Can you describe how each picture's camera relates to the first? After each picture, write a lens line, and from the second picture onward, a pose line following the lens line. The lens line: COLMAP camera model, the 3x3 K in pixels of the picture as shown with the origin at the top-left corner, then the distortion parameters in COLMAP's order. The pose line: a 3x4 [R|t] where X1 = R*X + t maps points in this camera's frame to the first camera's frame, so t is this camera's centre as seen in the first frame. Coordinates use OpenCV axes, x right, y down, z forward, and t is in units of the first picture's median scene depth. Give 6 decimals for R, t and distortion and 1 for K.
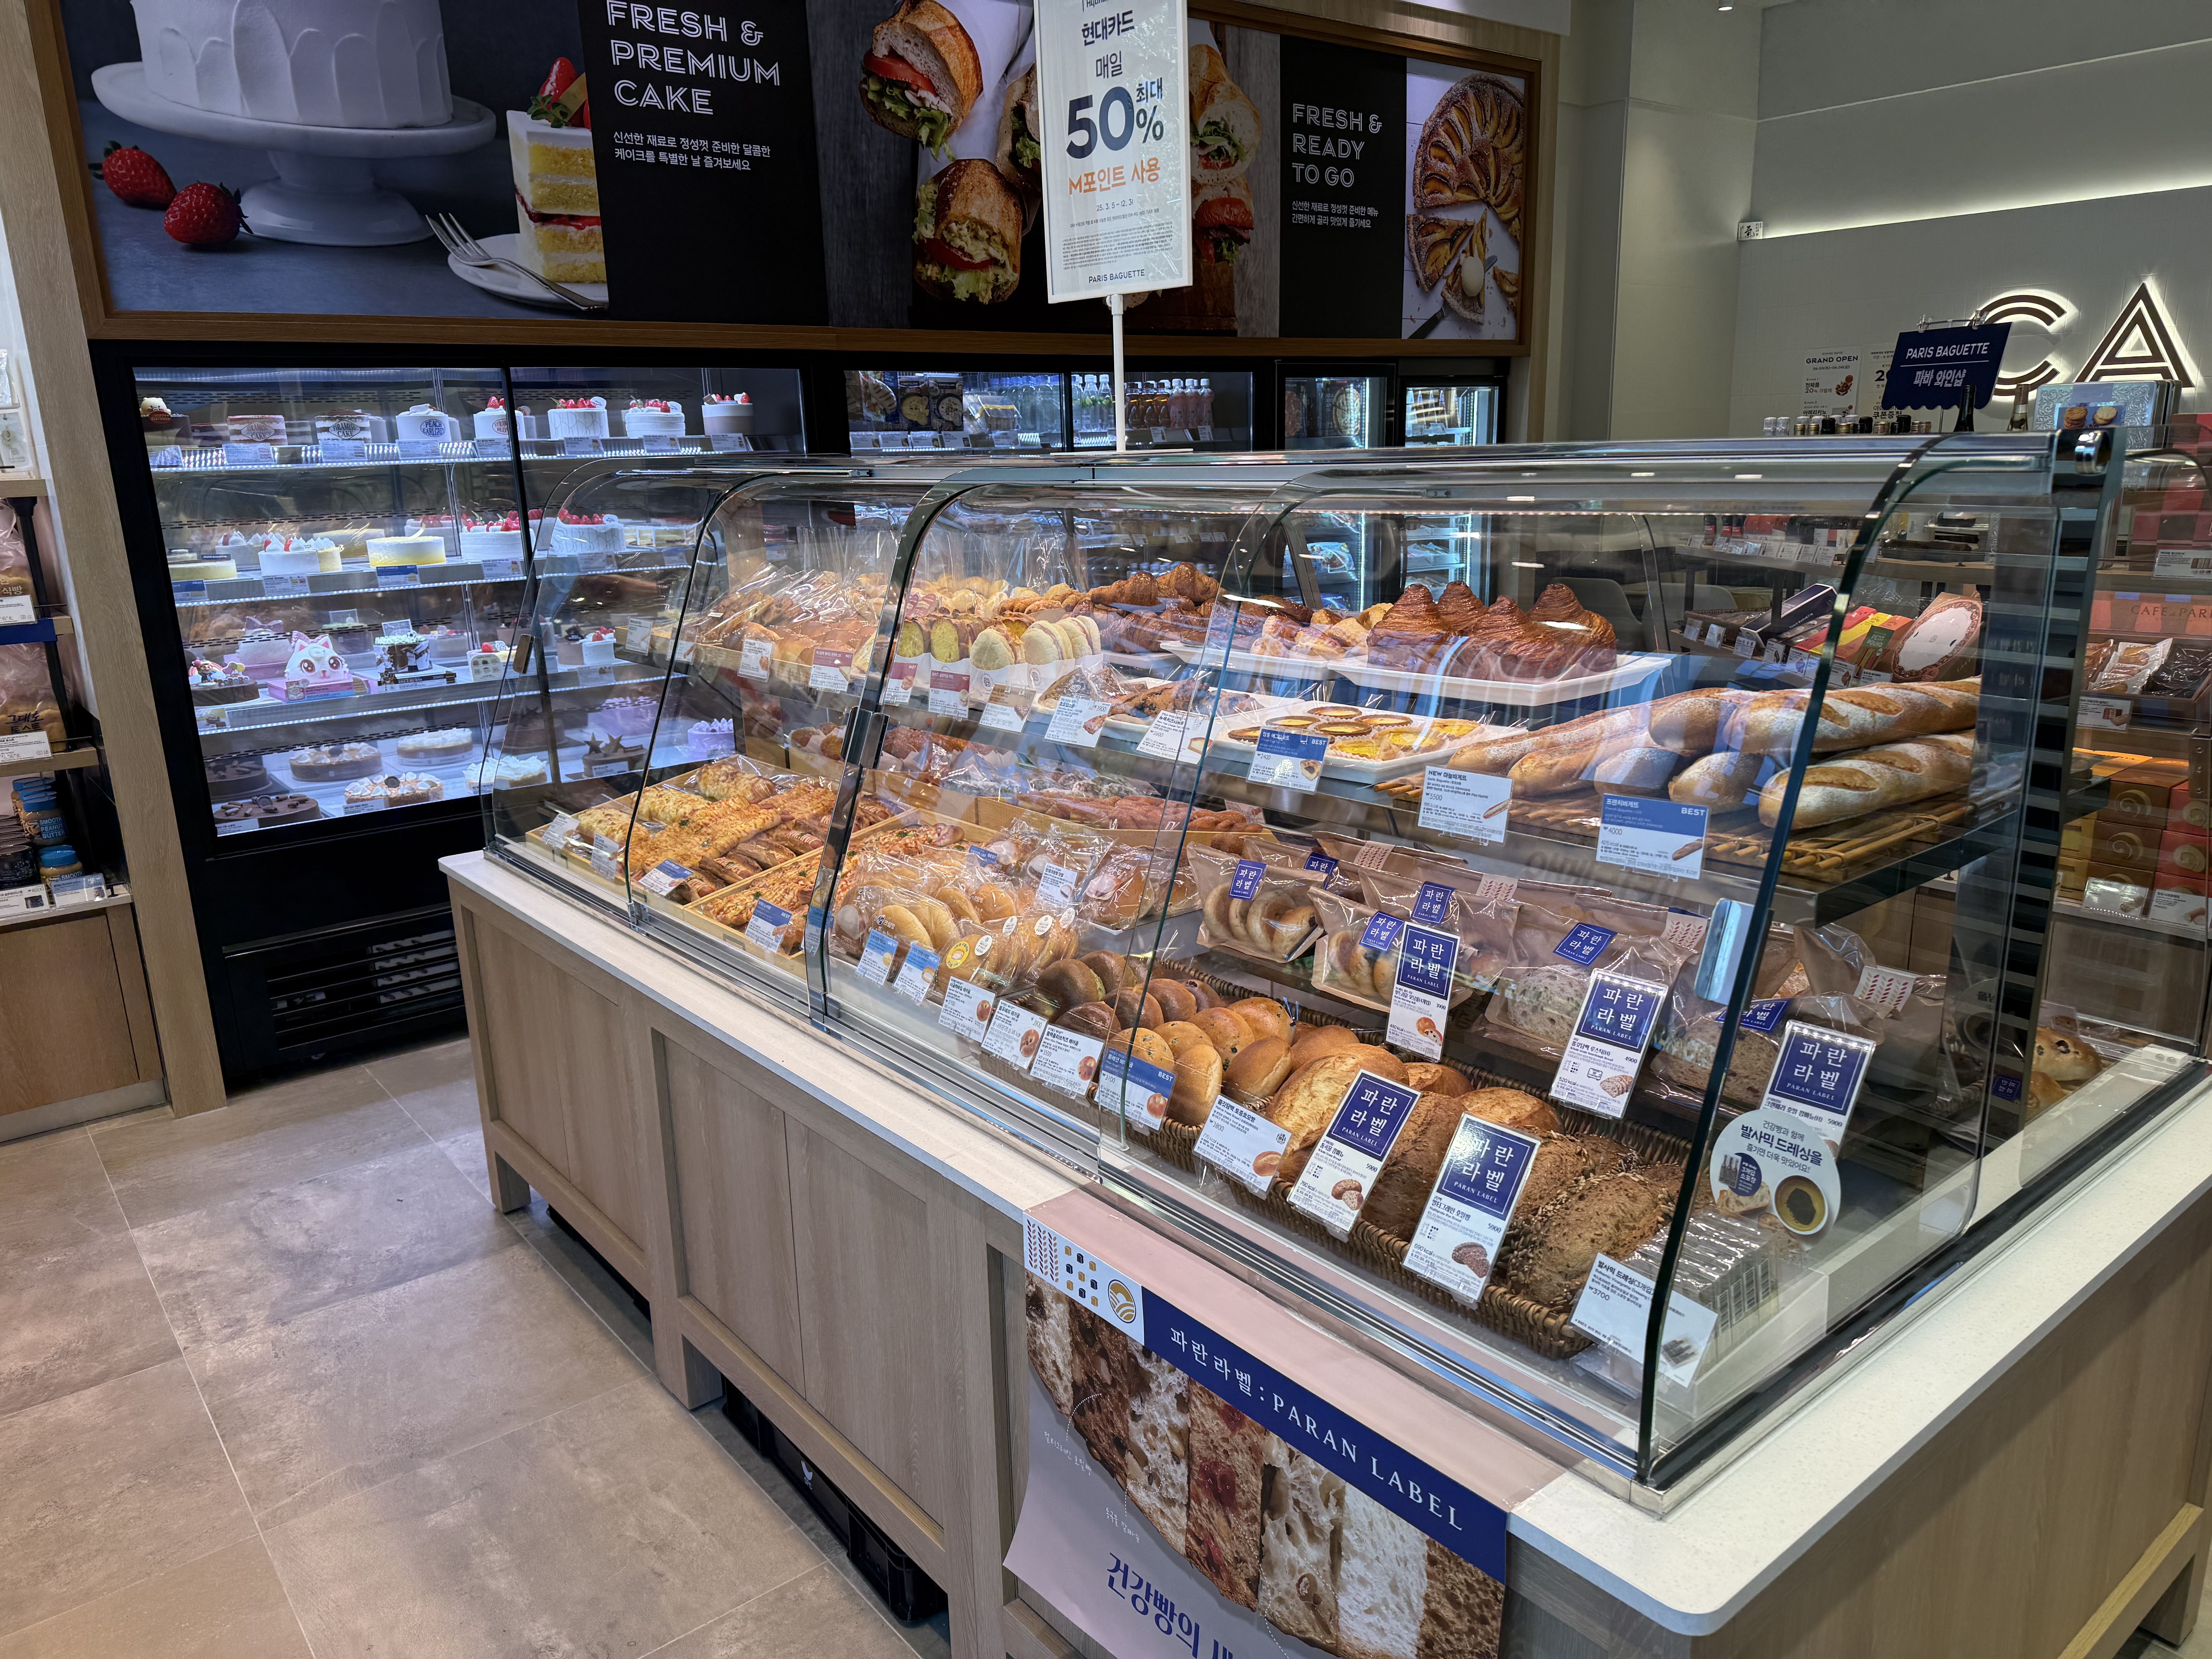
lens RADIAL K [[1556.5, 0, 1110.2], [0, 1556.5, 834.6], [0, 0, 1]] dist [0.037149, -0.033289]
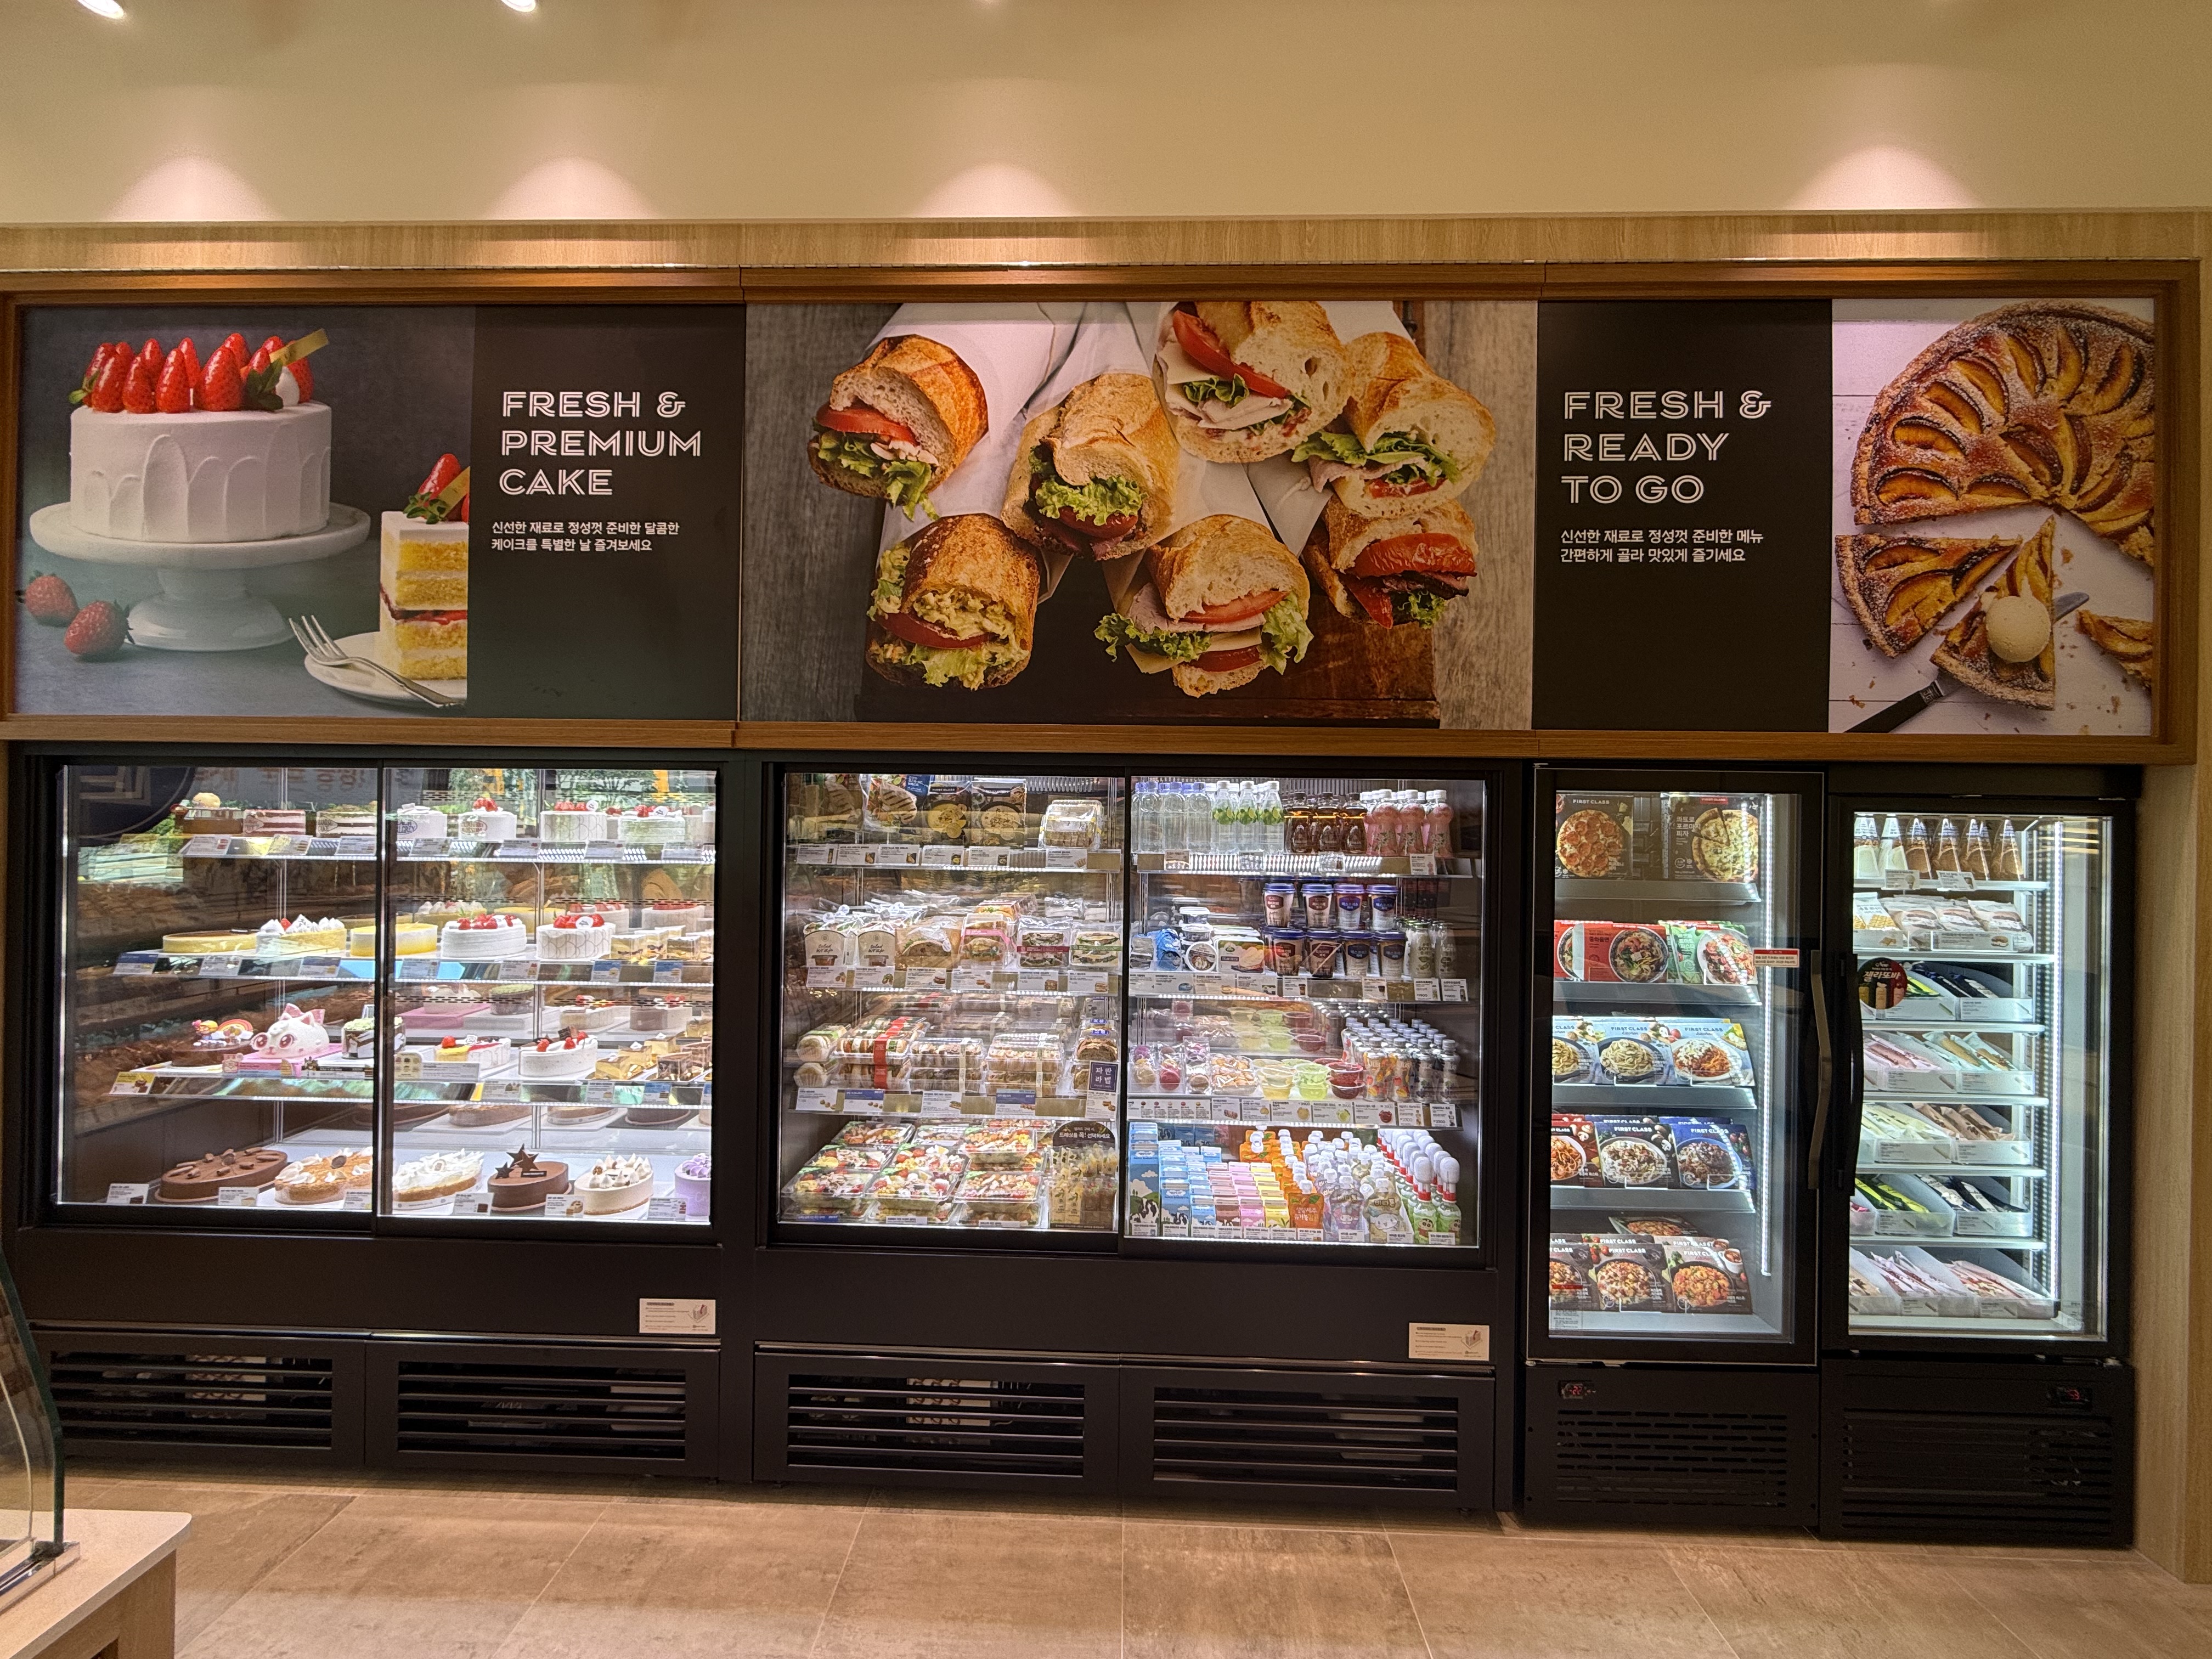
lens RADIAL K [[900.4, 0, 1110.7], [0, 900.4, 829.4], [0, 0, 1]] dist [0.001176, 0.000446]
pose [[0.755880, 0.042025, -0.653360, 0.268275], [-0.196290, 0.966577, -0.164919, -0.224254], [0.624592, 0.252908, 0.738866, 0.765380]]
